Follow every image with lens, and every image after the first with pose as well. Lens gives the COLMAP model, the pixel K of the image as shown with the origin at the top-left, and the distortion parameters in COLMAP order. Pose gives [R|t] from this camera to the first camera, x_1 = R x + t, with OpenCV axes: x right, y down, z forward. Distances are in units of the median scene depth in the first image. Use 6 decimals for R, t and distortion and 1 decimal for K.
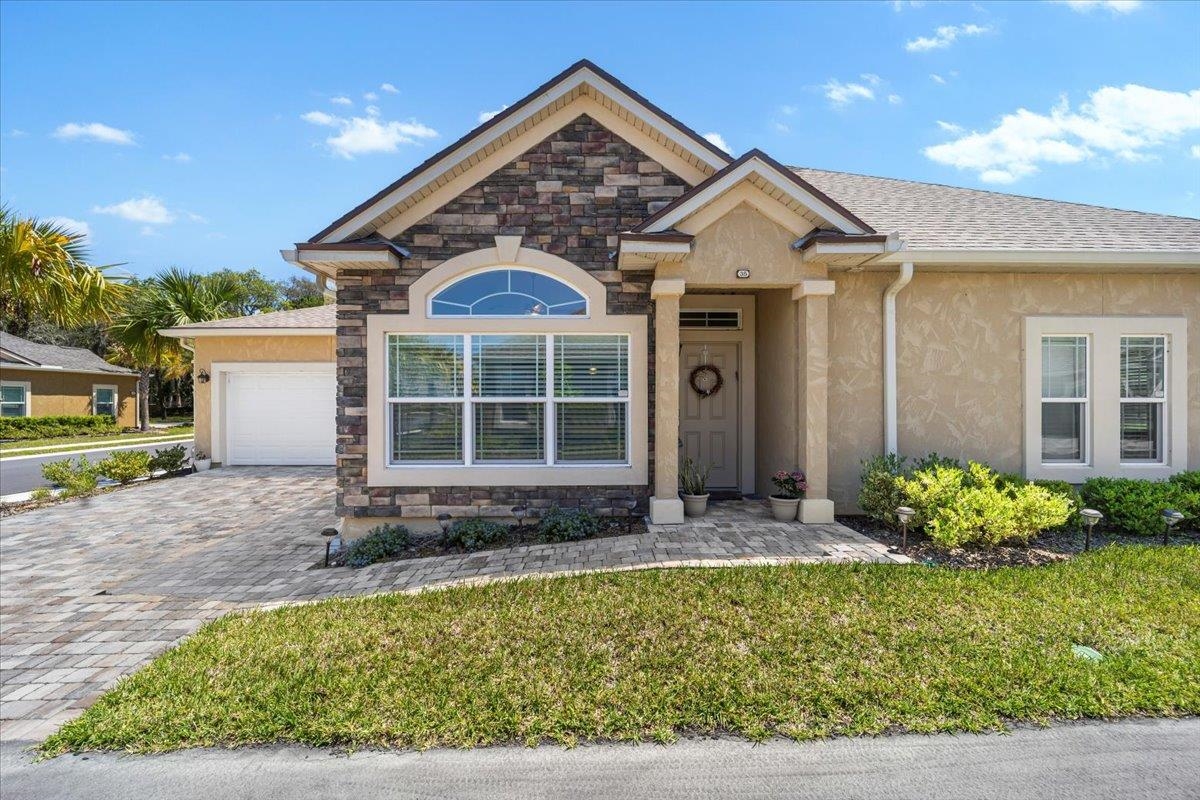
lens RADIAL K [[493.7, 0, 600.0], [0, 493.7, 408.2], [0, 0, 1]] dist [-0.023492, 0.000374]
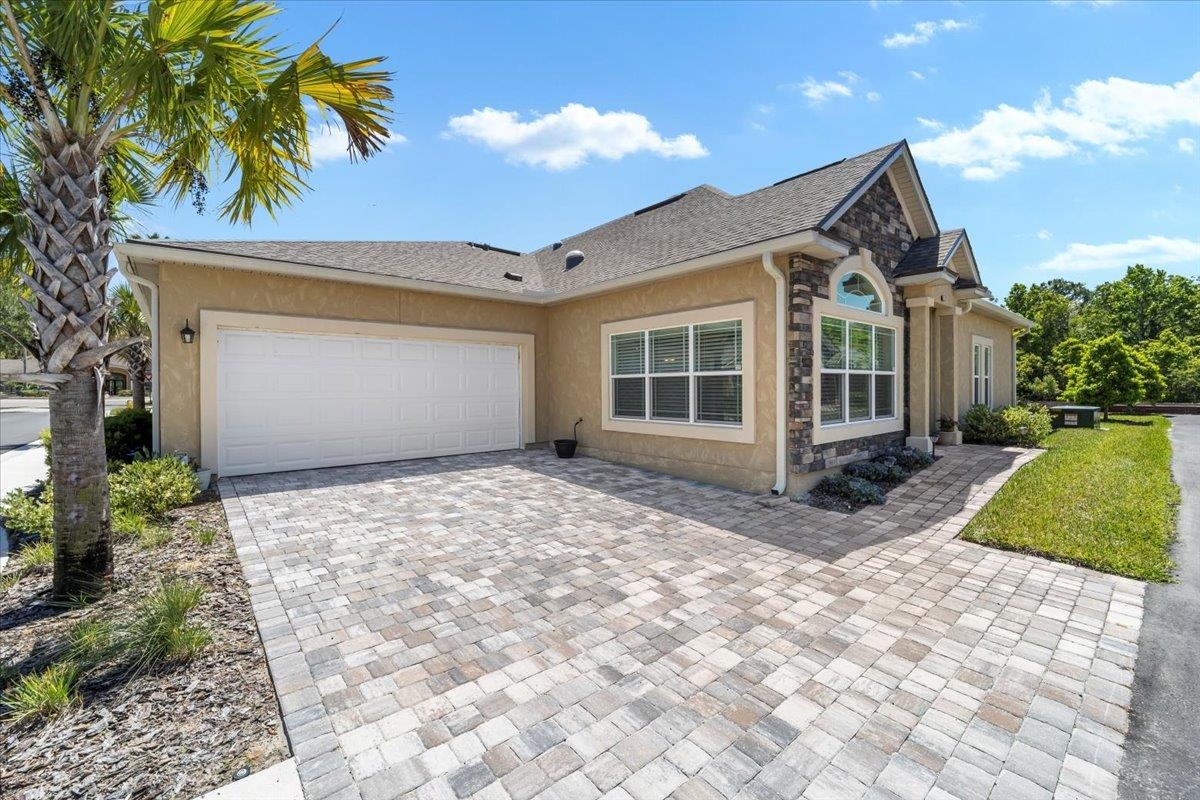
lens RADIAL K [[493.7, 0, 600.0], [0, 493.7, 408.2], [0, 0, 1]] dist [-0.023492, 0.000374]
pose [[0.771566, -0.033714, 0.635255, -1.589057], [0.009817, 0.999107, 0.041100, 0.020121], [-0.636073, -0.025475, 0.771208, 0.420645]]
